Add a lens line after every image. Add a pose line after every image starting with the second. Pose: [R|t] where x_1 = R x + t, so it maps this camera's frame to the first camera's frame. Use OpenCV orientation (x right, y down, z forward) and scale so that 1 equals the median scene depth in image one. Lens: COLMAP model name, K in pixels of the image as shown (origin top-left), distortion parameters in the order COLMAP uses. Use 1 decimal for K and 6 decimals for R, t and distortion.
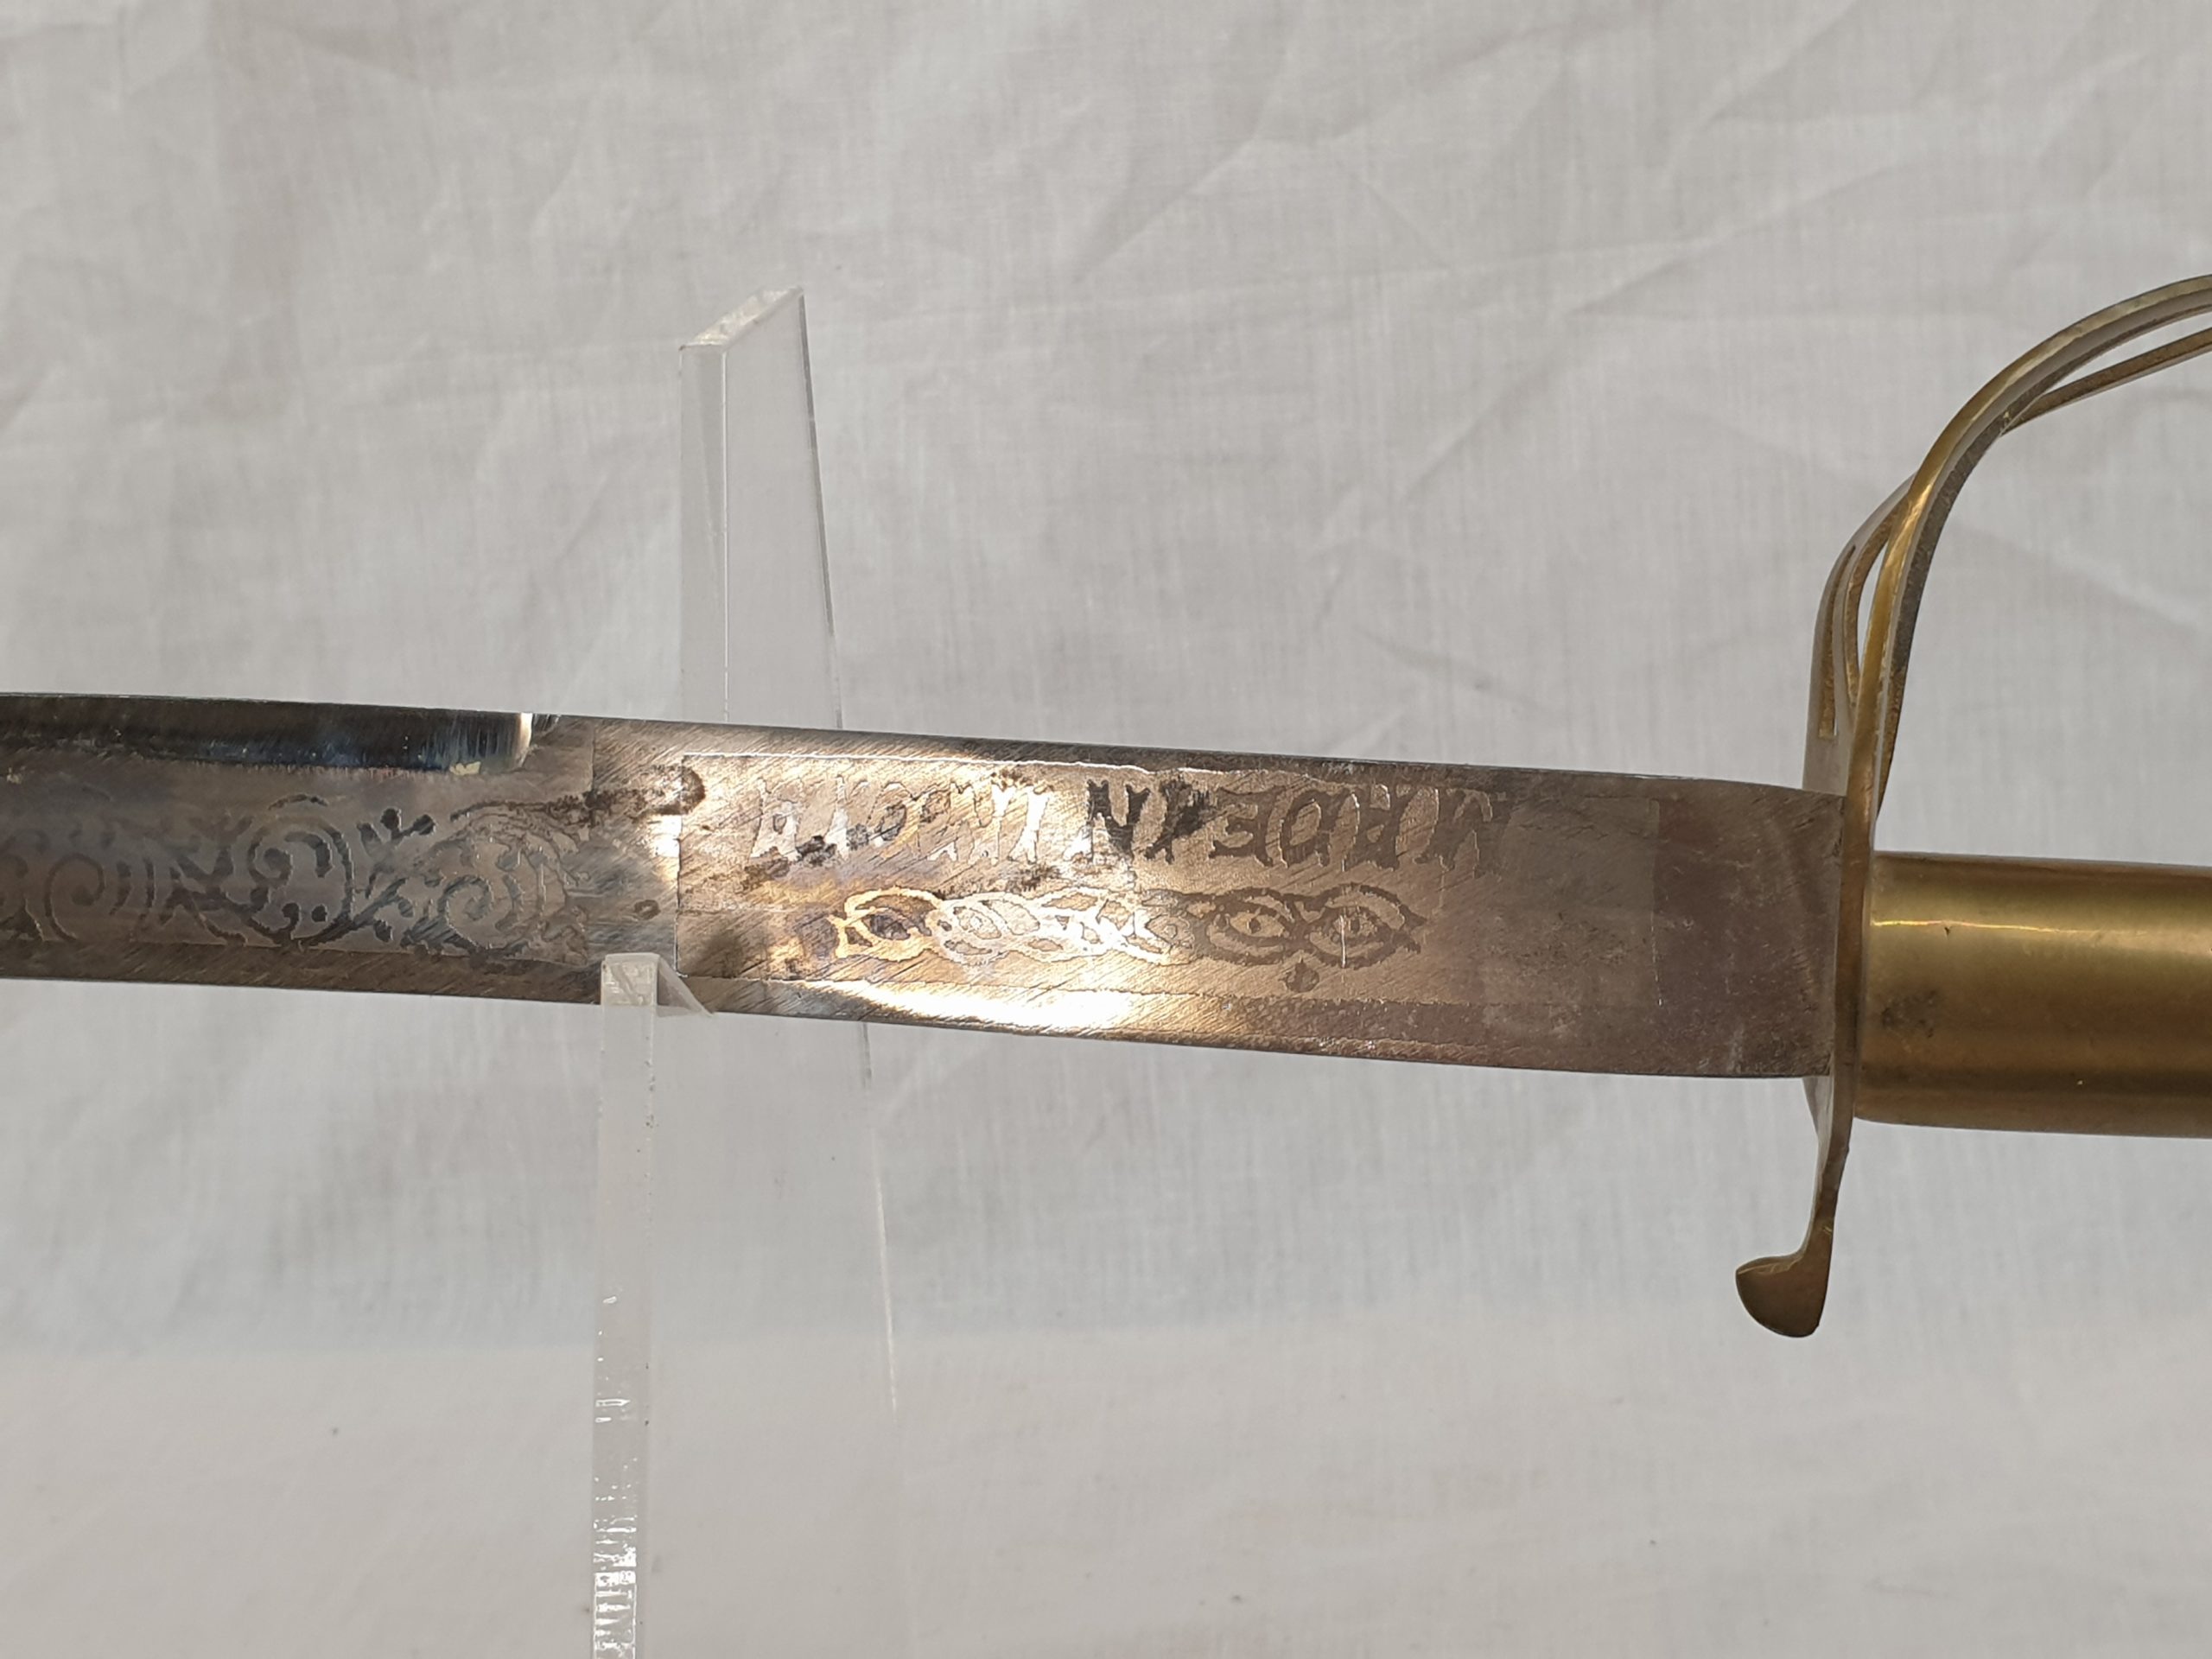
lens RADIAL K [[3227.0, 0, 1118.9], [0, 3227.0, 852.8], [0, 0, 1]] dist [0.104895, 0.000000]
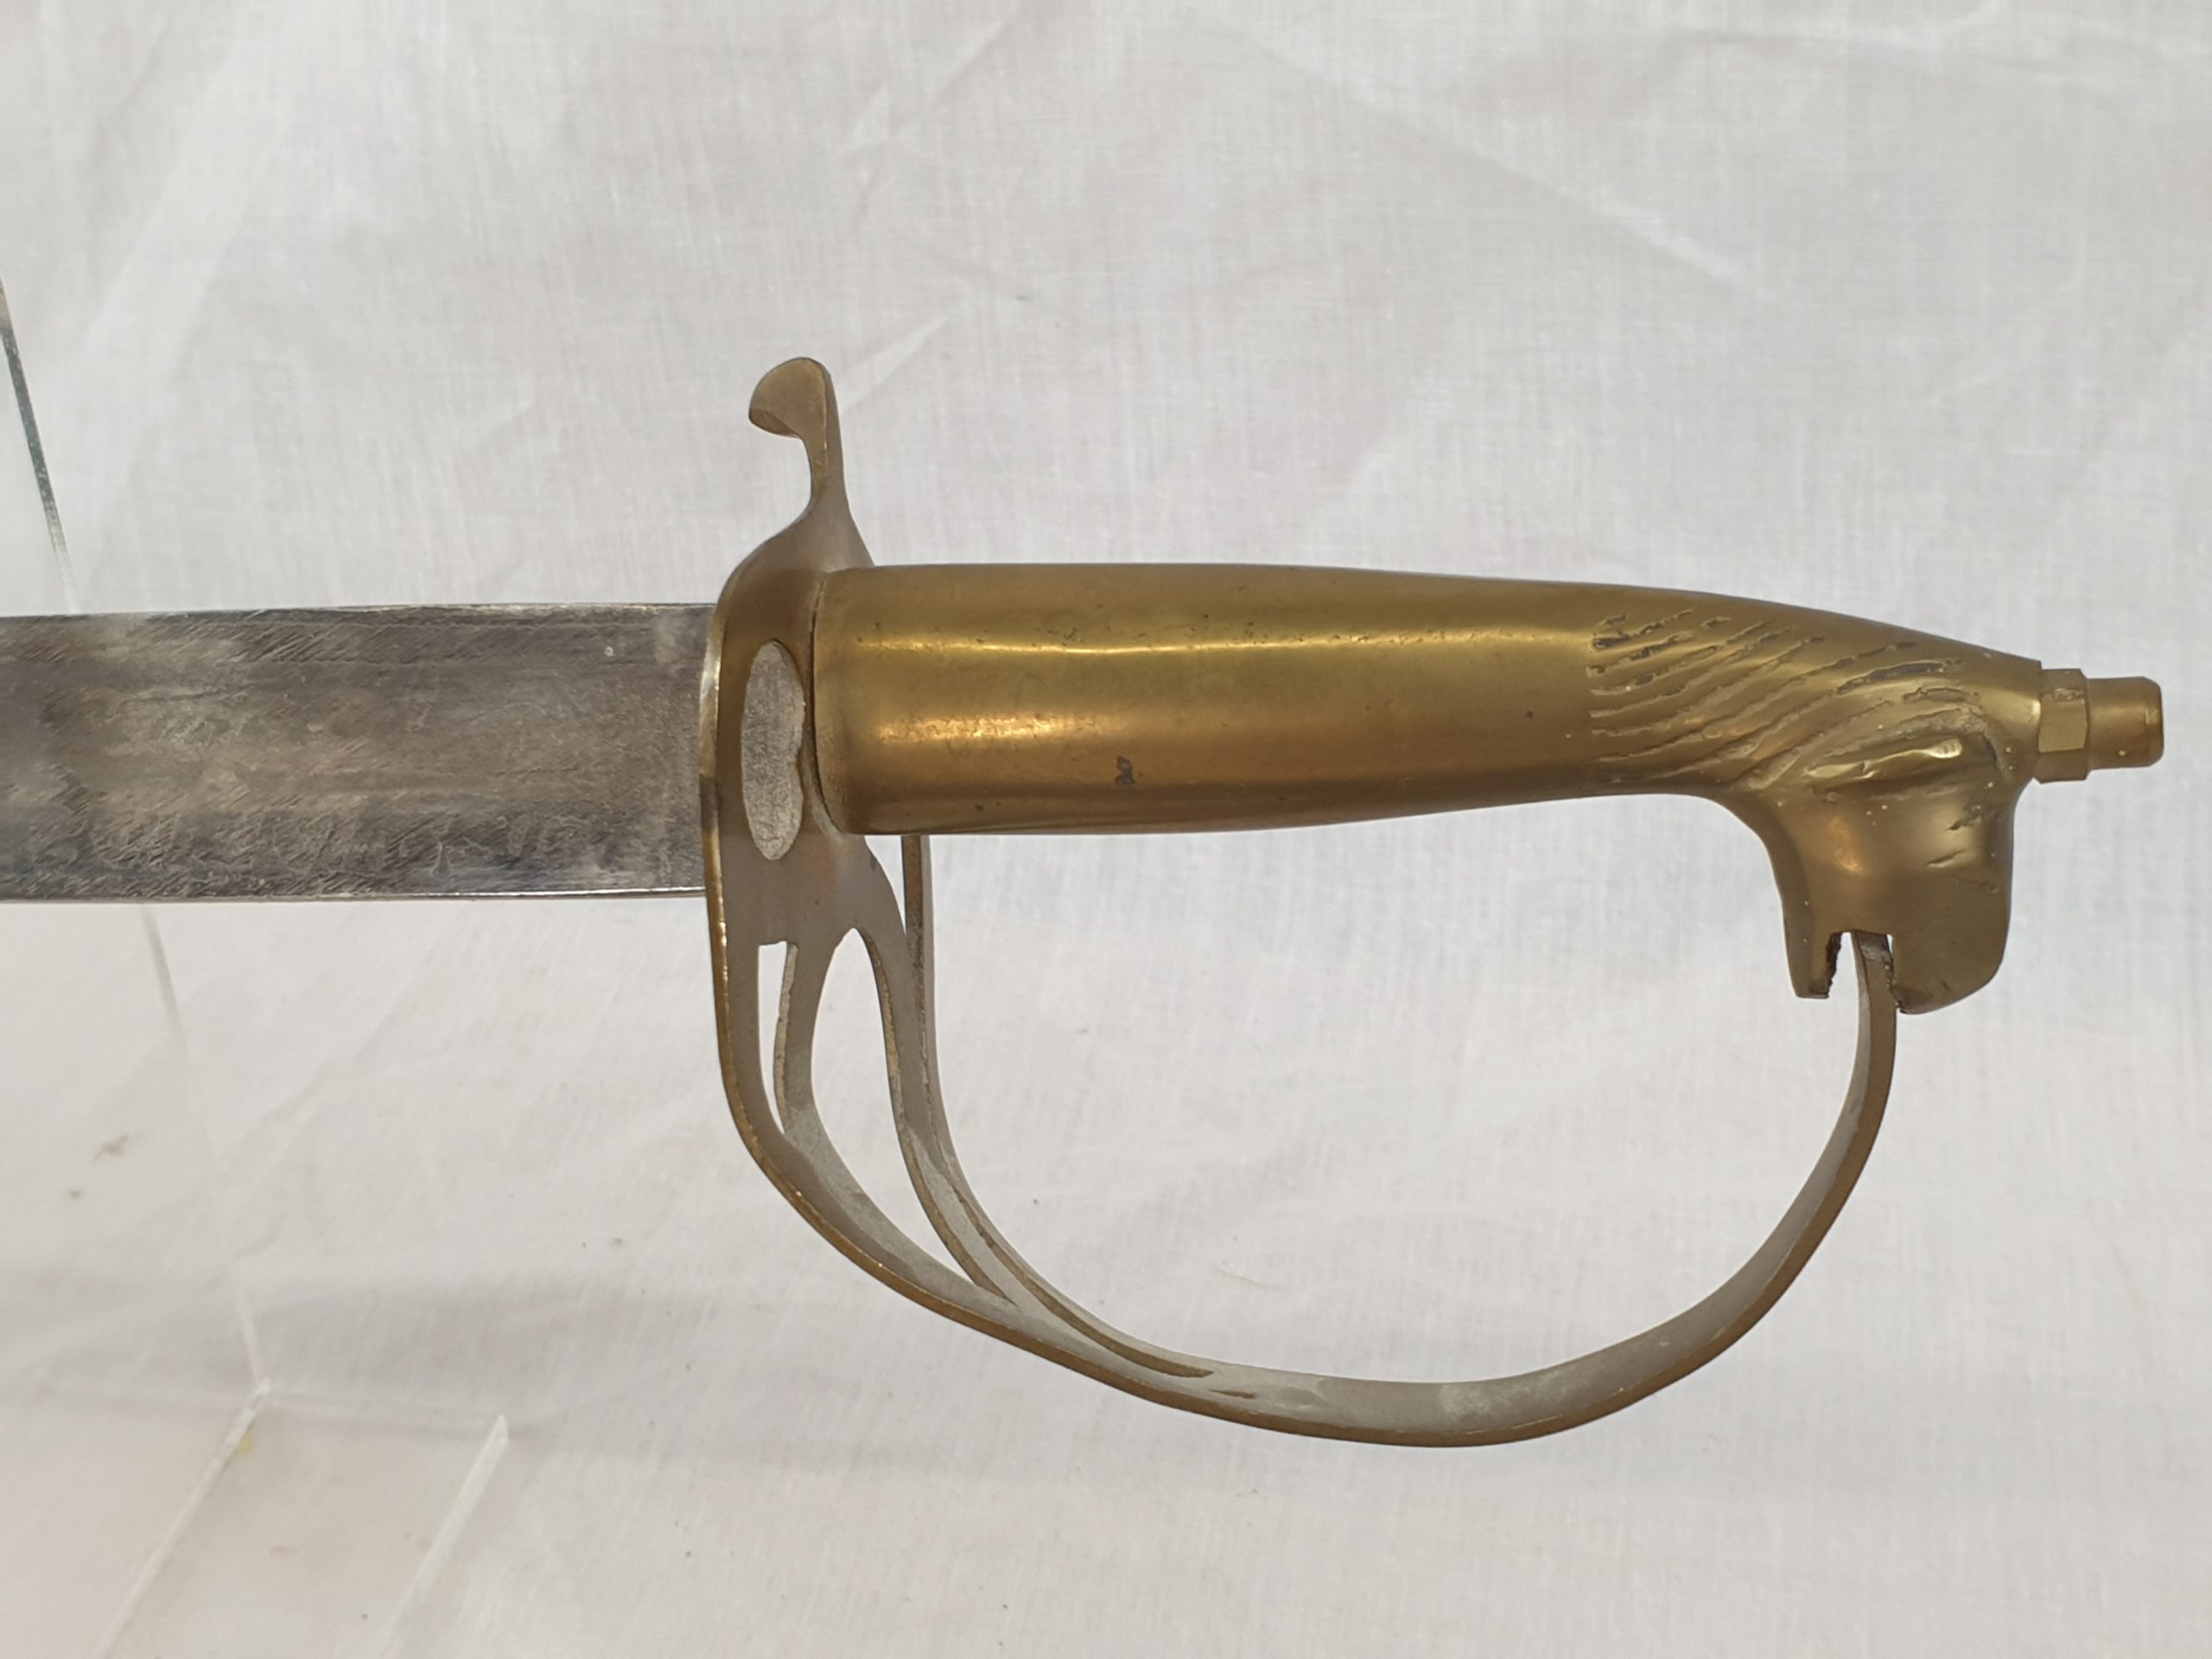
lens RADIAL K [[3227.0, 0, 1141.6], [0, 3227.0, 838.0], [0, 0, 1]] dist [0.104895, 0.000000]
pose [[0.993888, 0.063296, -0.090443, 0.249564], [-0.038879, 0.967502, 0.249855, -0.141037], [0.103318, -0.244811, 0.964050, 0.025804]]
